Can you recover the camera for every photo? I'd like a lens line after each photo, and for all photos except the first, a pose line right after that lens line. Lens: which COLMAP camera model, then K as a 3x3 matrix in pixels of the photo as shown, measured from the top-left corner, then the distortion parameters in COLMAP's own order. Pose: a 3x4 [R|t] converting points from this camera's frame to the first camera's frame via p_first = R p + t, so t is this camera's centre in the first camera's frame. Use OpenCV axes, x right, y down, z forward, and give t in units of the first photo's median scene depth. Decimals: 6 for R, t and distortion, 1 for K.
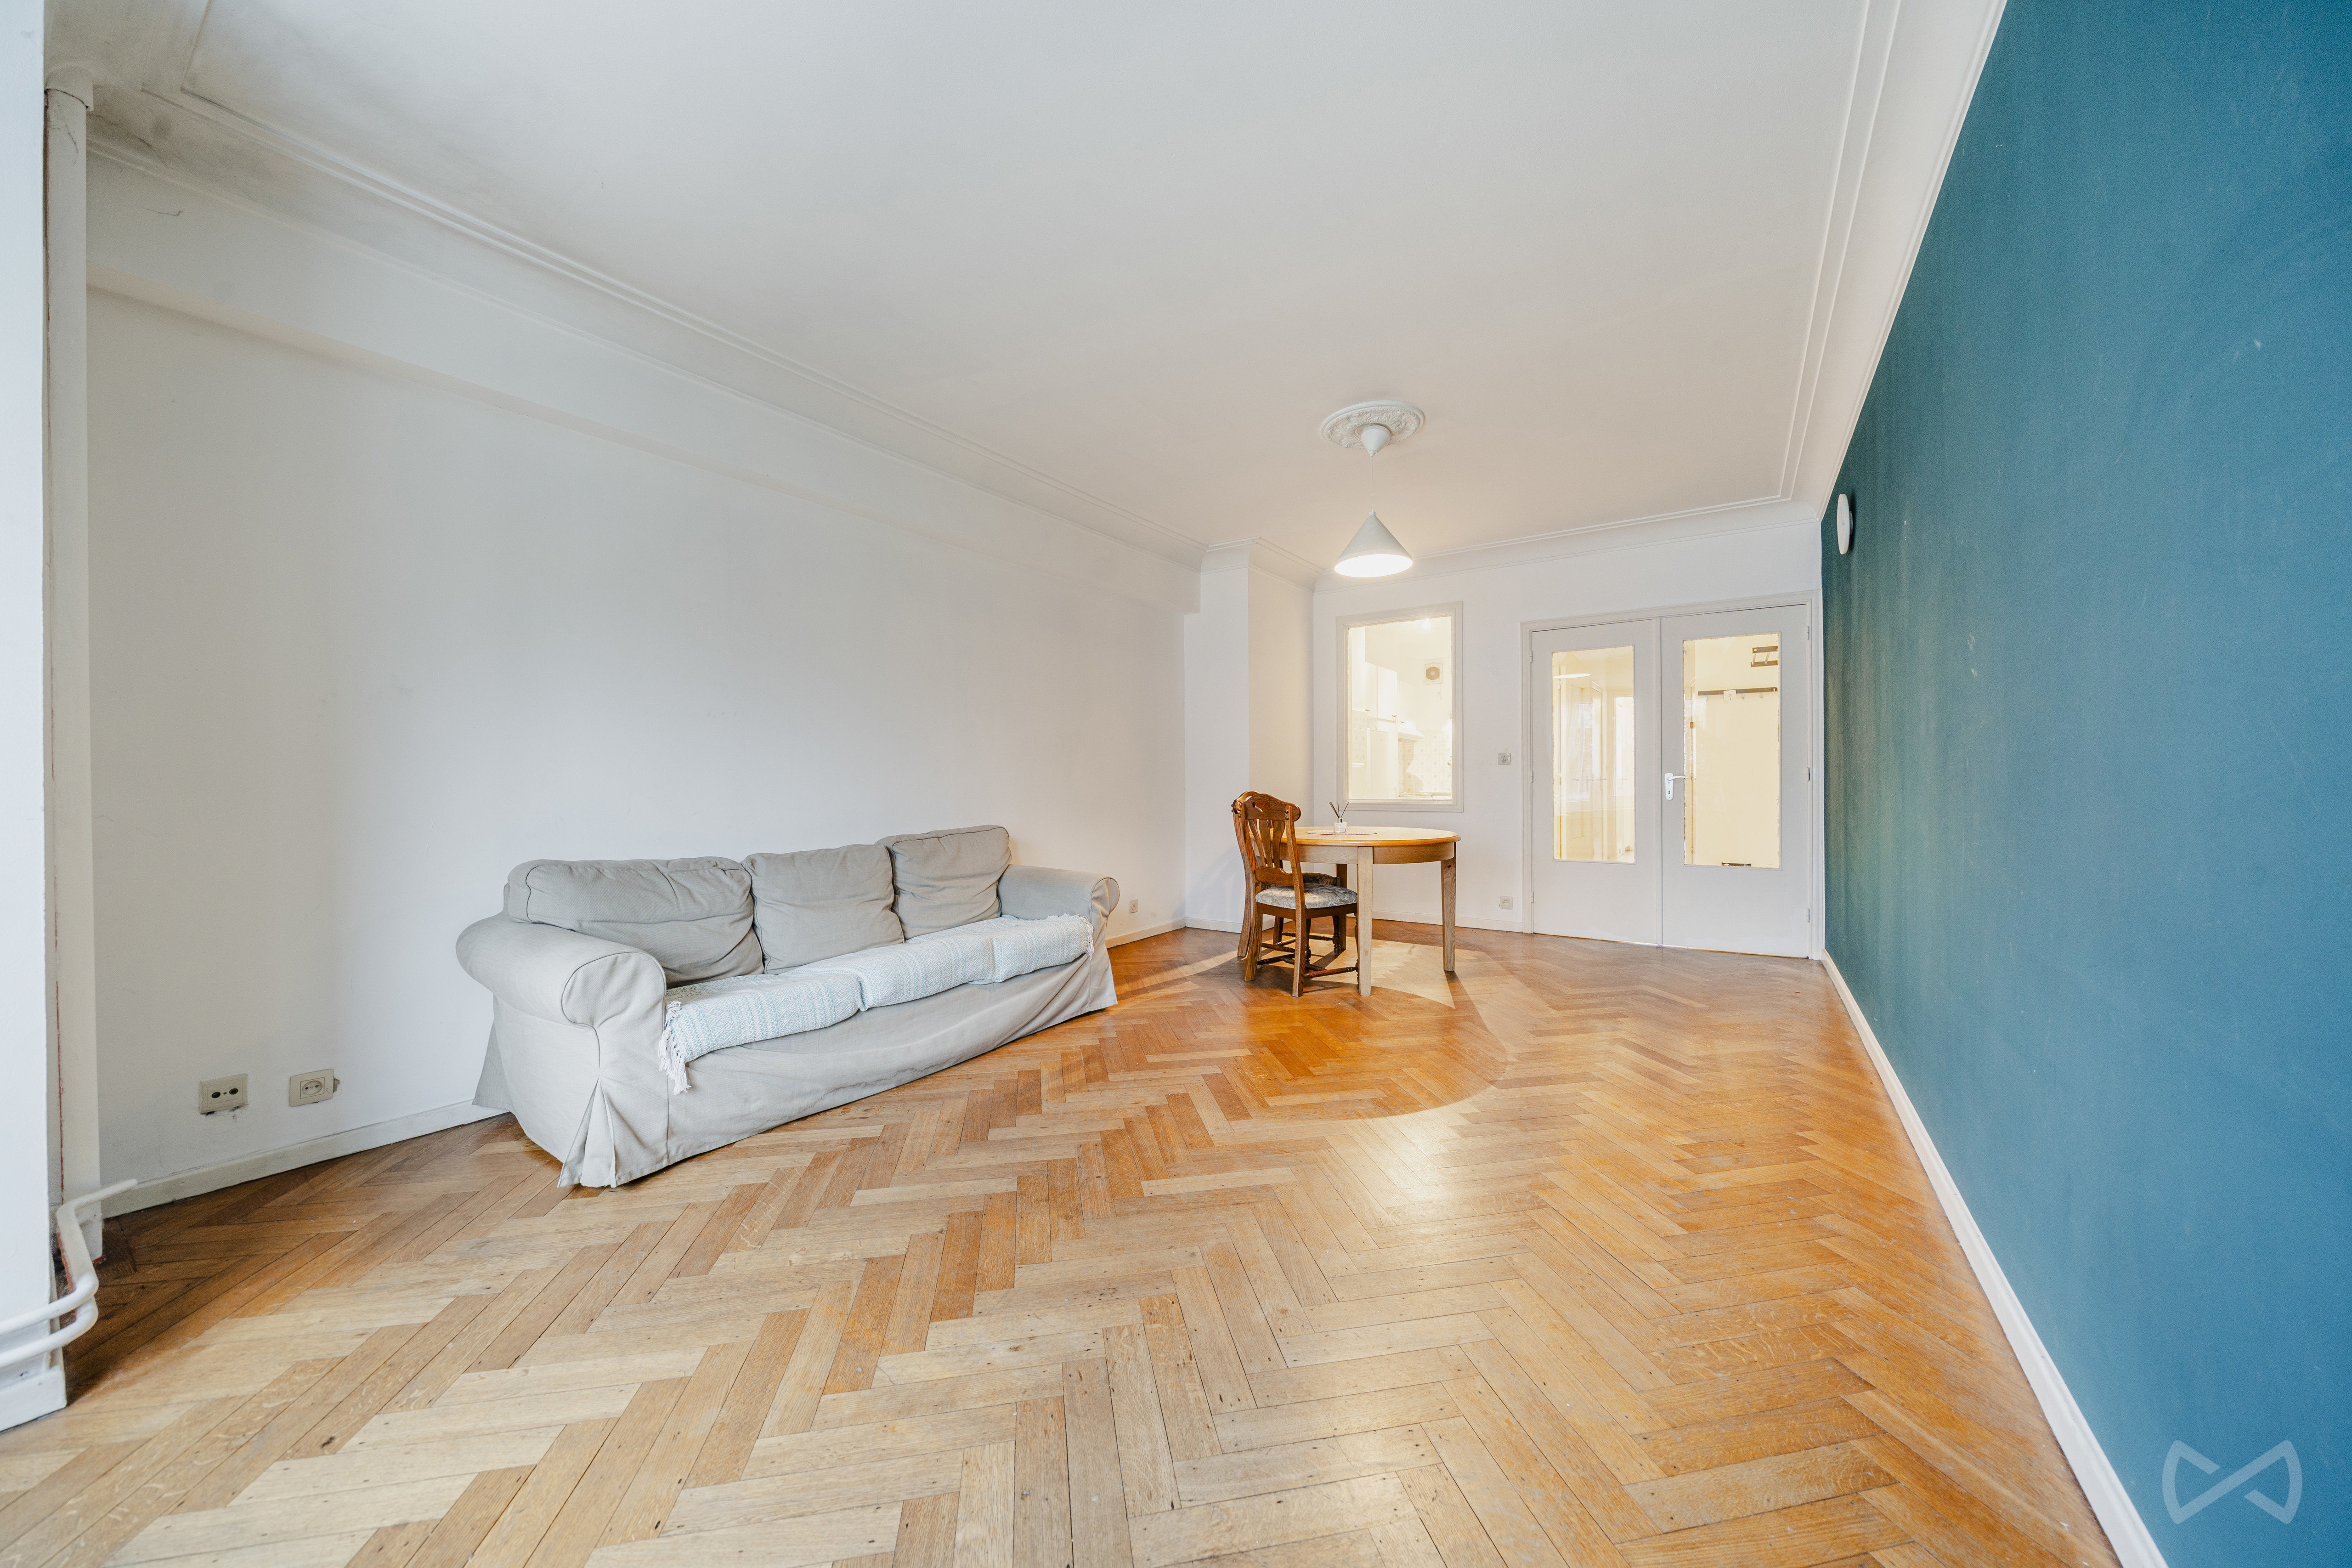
lens RADIAL K [[810.2, 0, 1177.5], [0, 810.2, 777.5], [0, 0, 1]] dist [-0.001821, -0.000065]
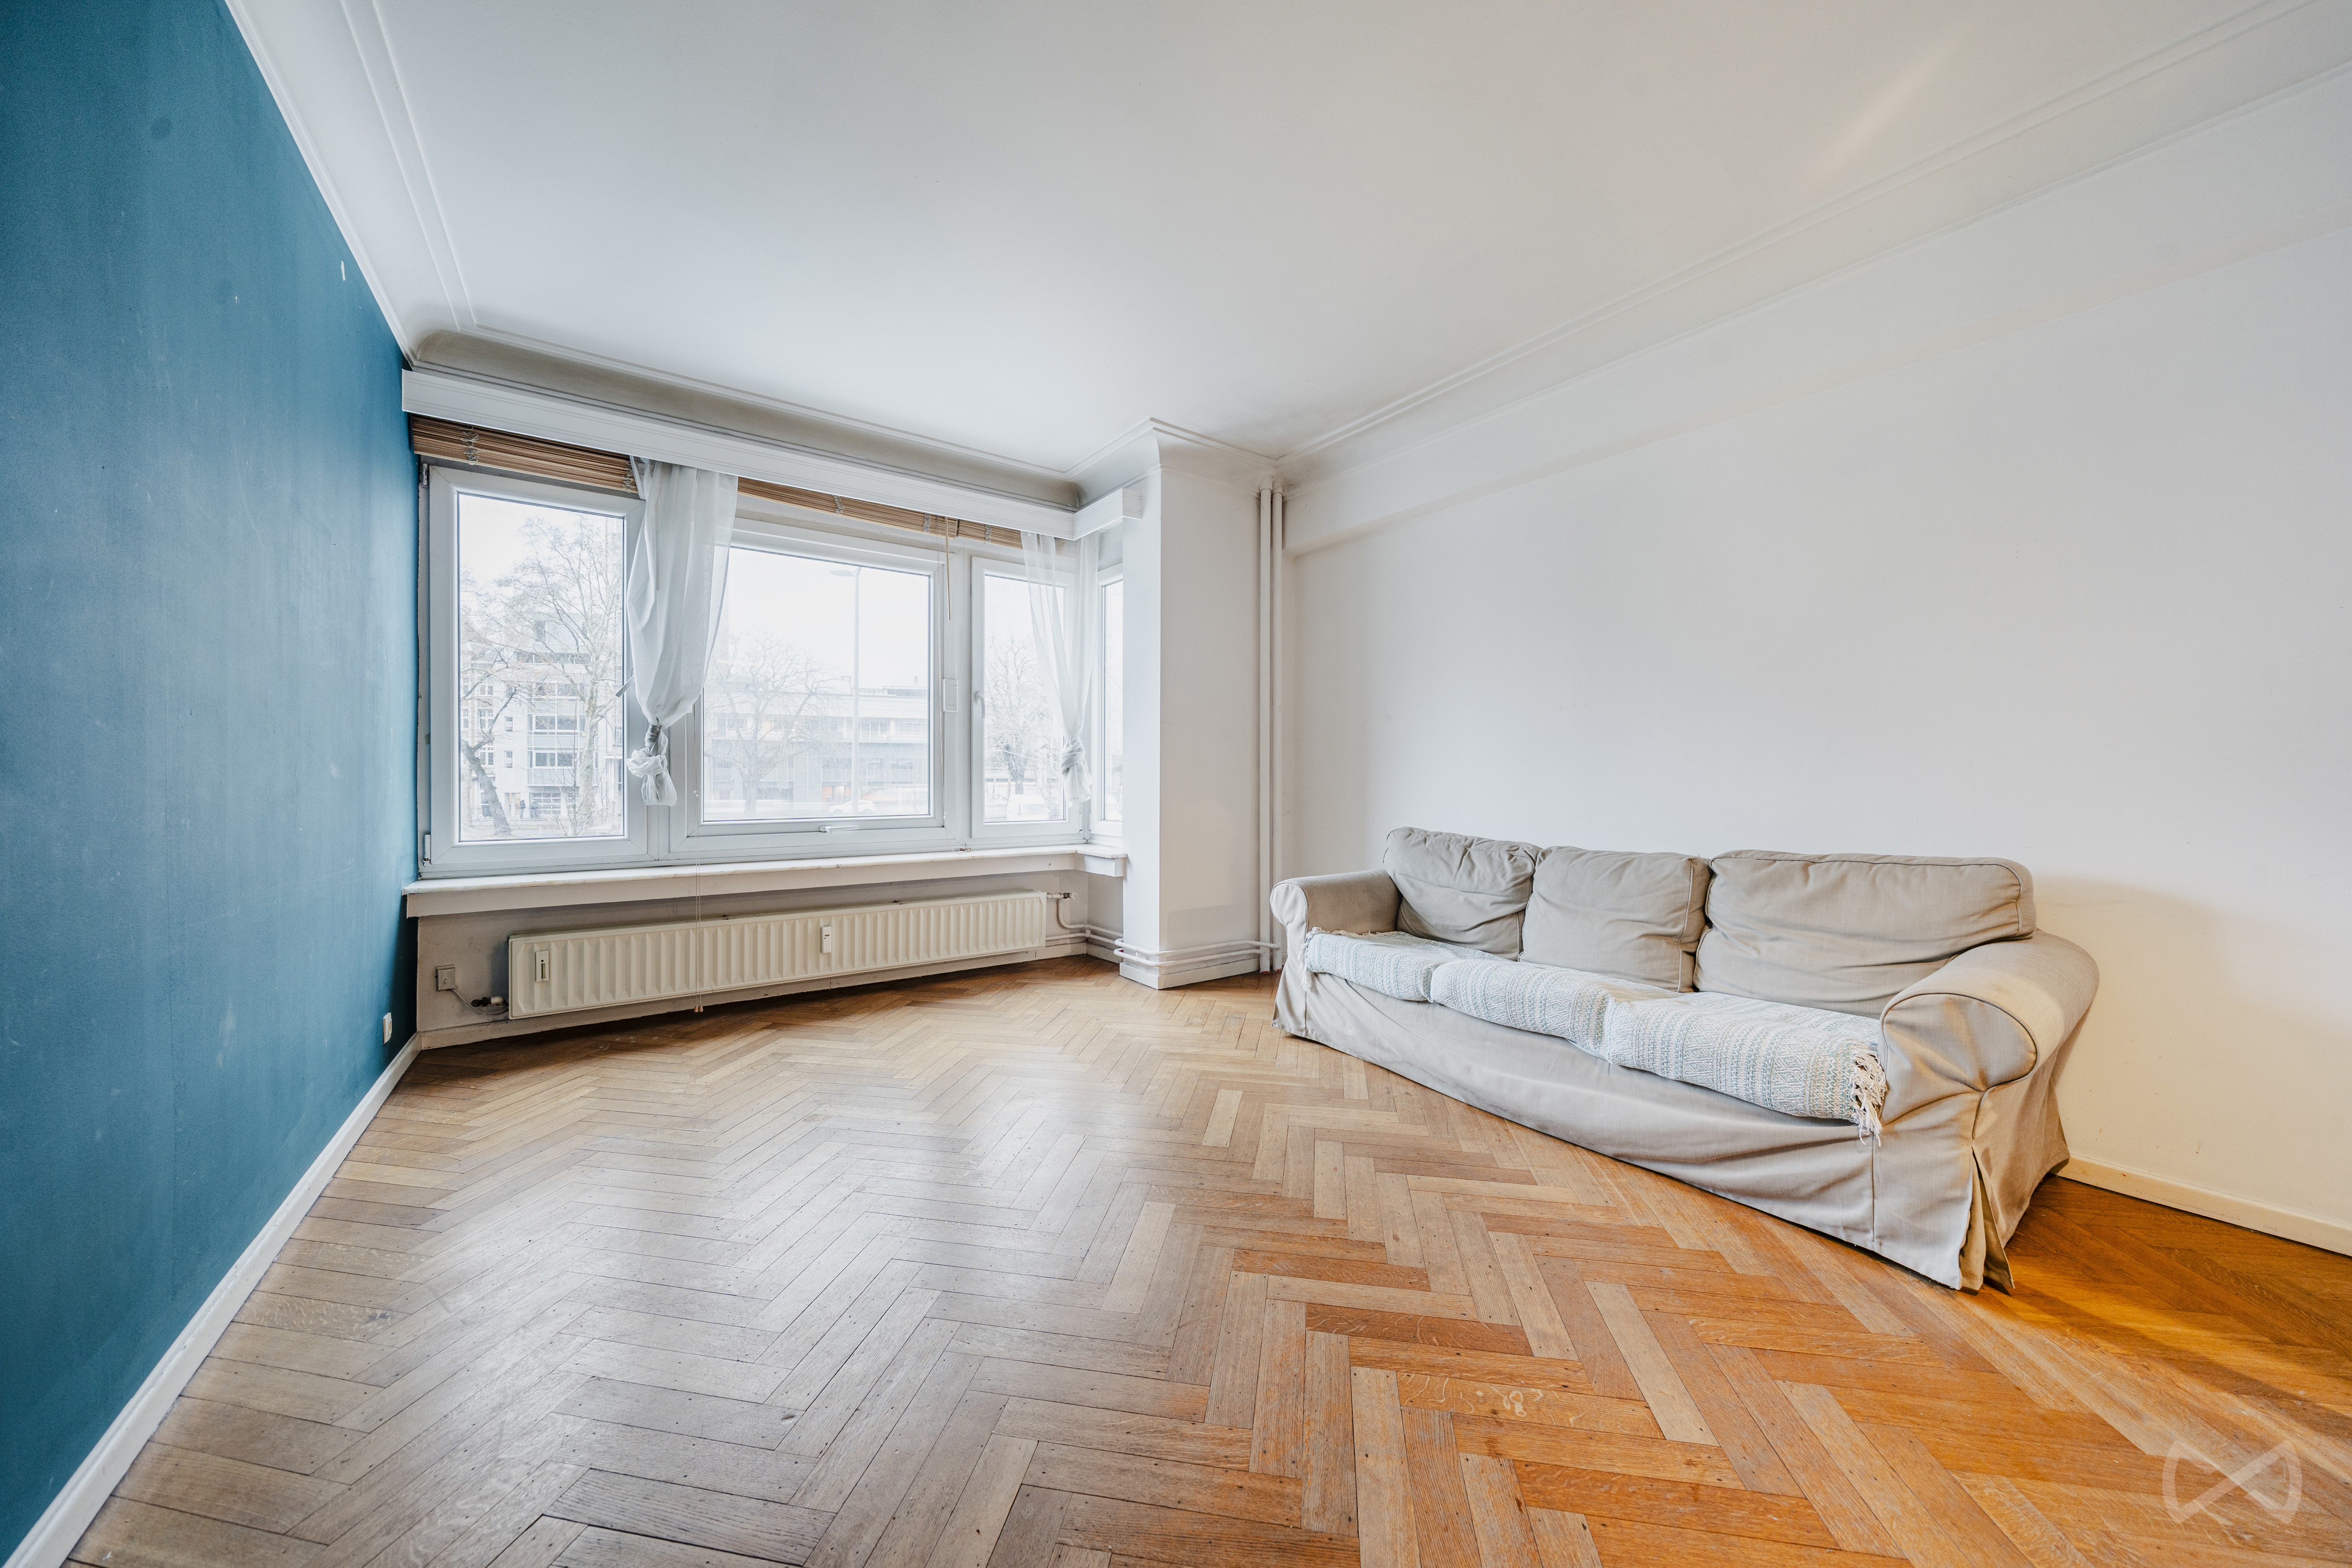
lens RADIAL K [[802.7, 0, 1183.7], [0, 802.7, 778.7], [0, 0, 1]] dist [-0.004841, -0.000073]
pose [[-0.347233, 0.007834, -0.937746, 0.638194], [0.002196, 0.999969, 0.007541, 0.004728], [0.937776, 0.000559, -0.347239, 1.048546]]
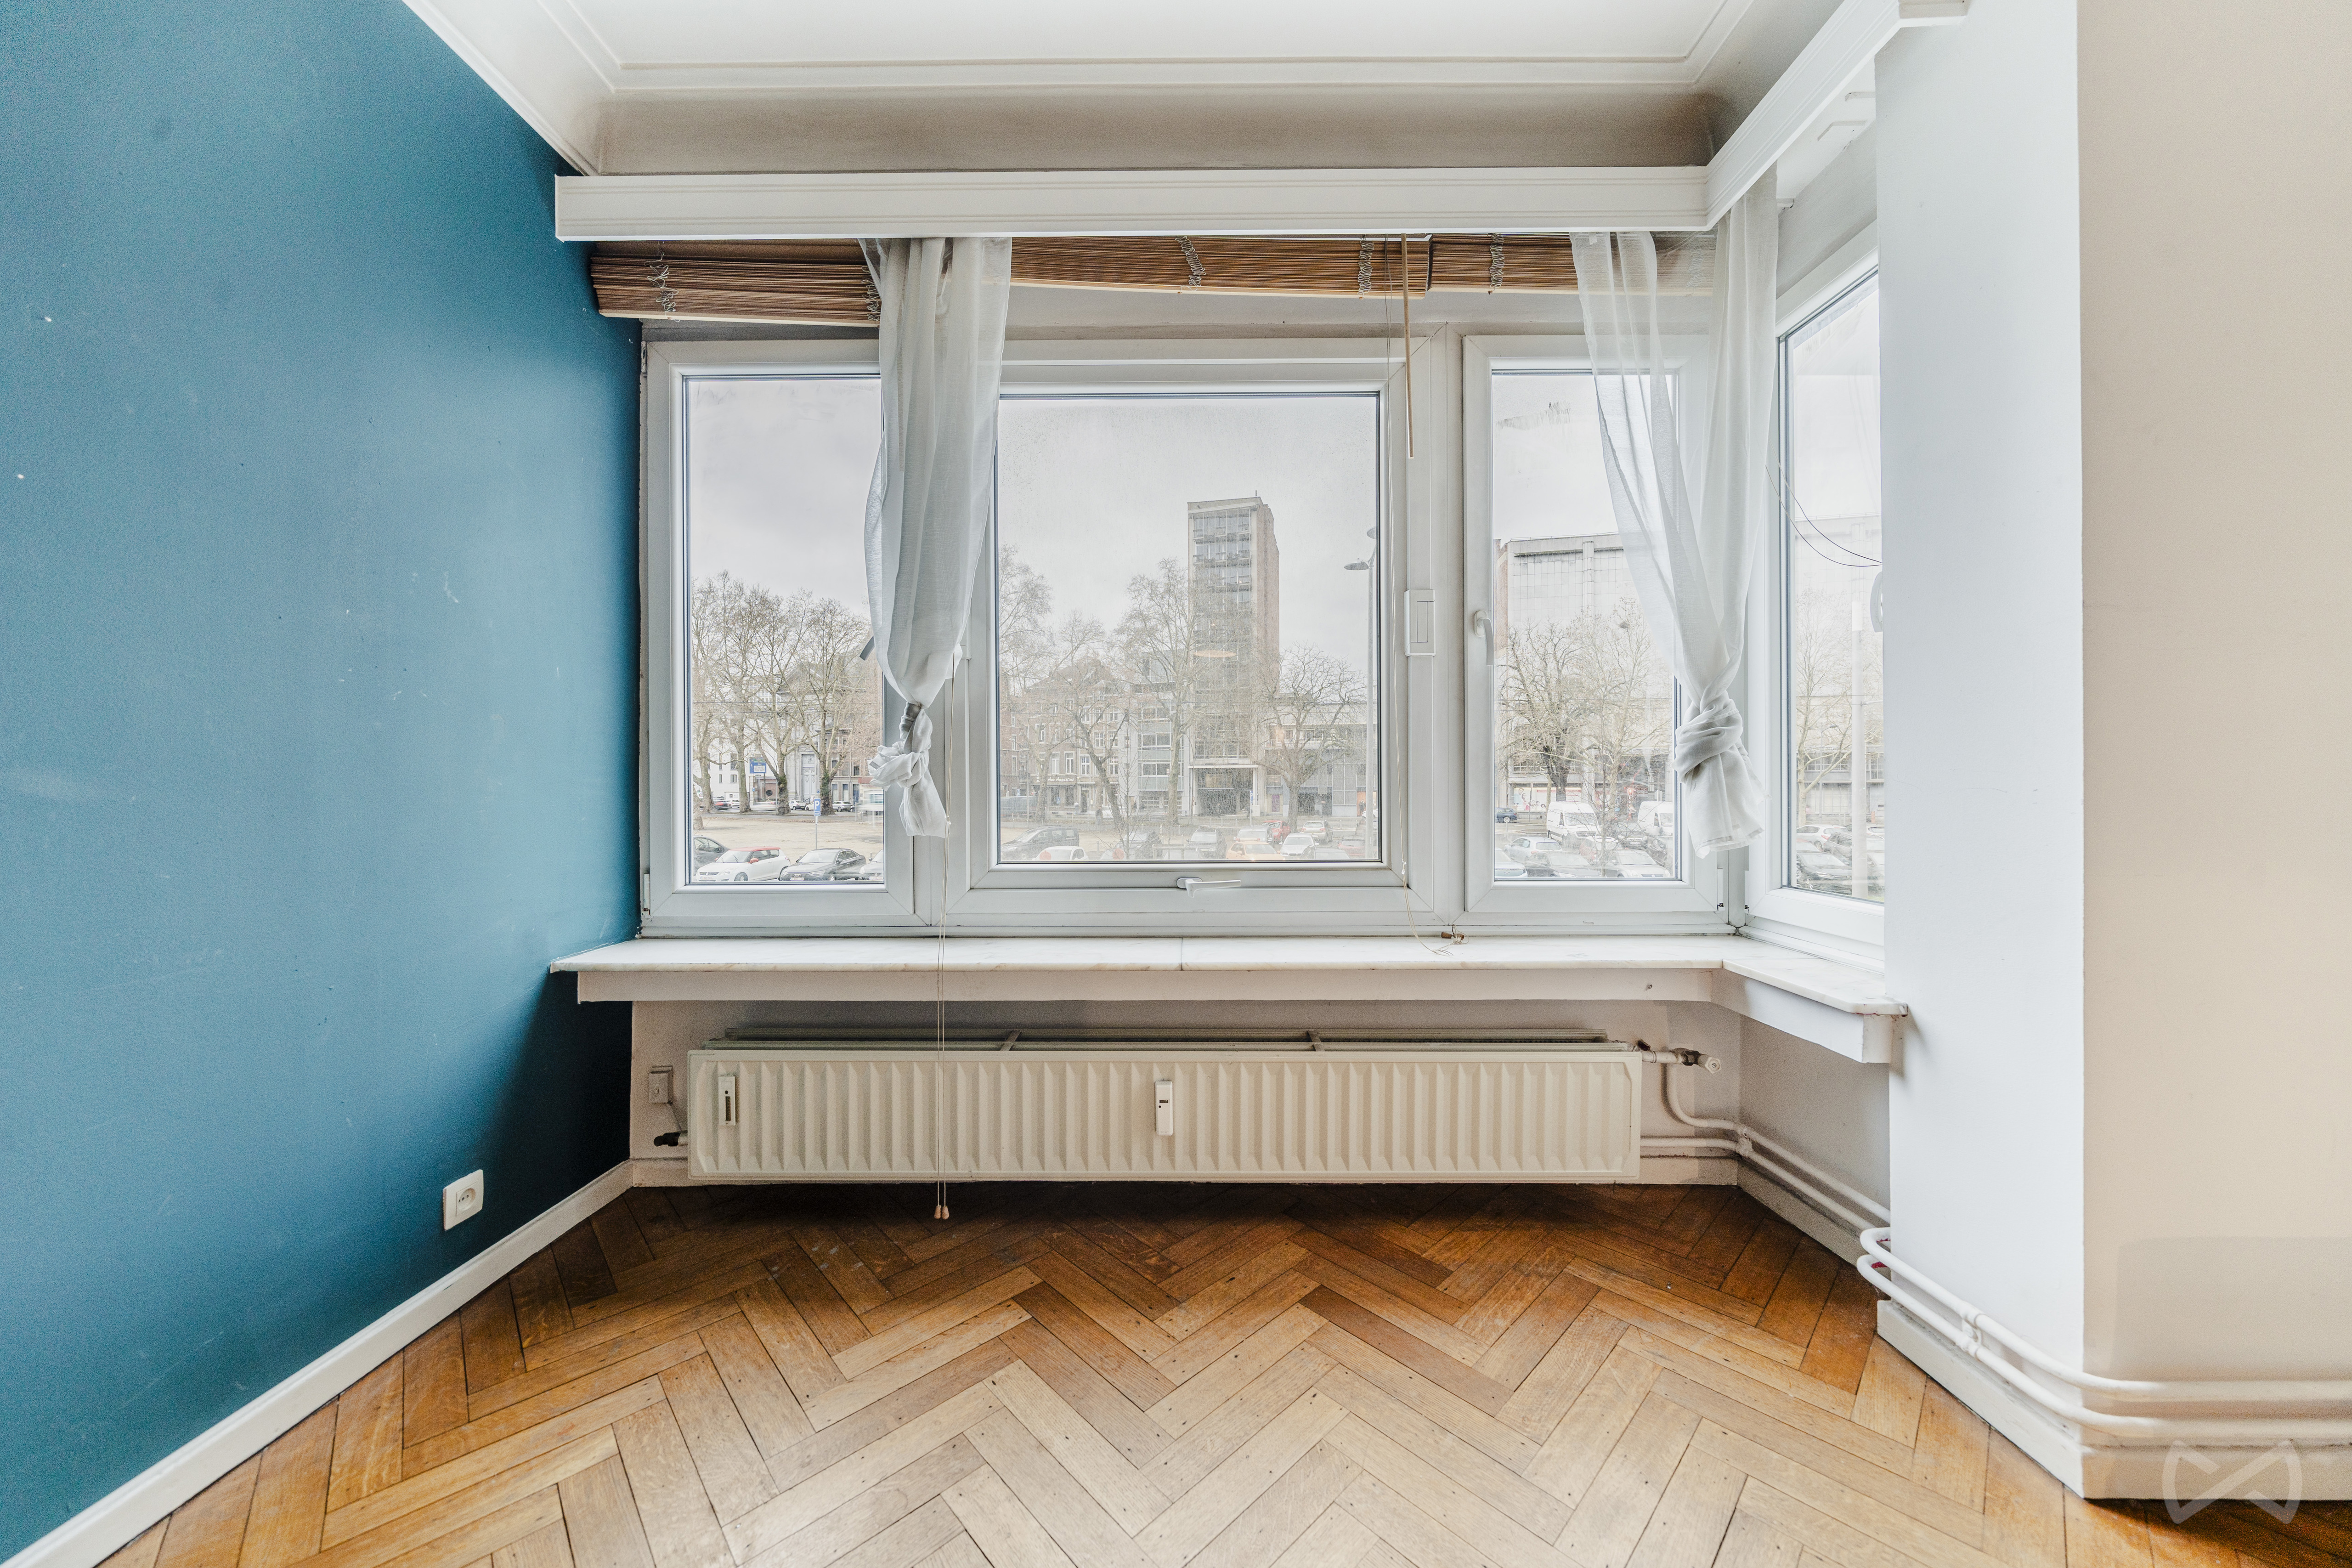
lens RADIAL K [[802.7, 0, 1183.7], [0, 802.7, 778.7], [0, 0, 1]] dist [-0.004841, -0.000073]
pose [[-0.839283, 0.006040, -0.543661, -0.060365], [0.008974, 0.999956, -0.002743, 0.003683], [0.543621, -0.007181, -0.839300, 0.602071]]
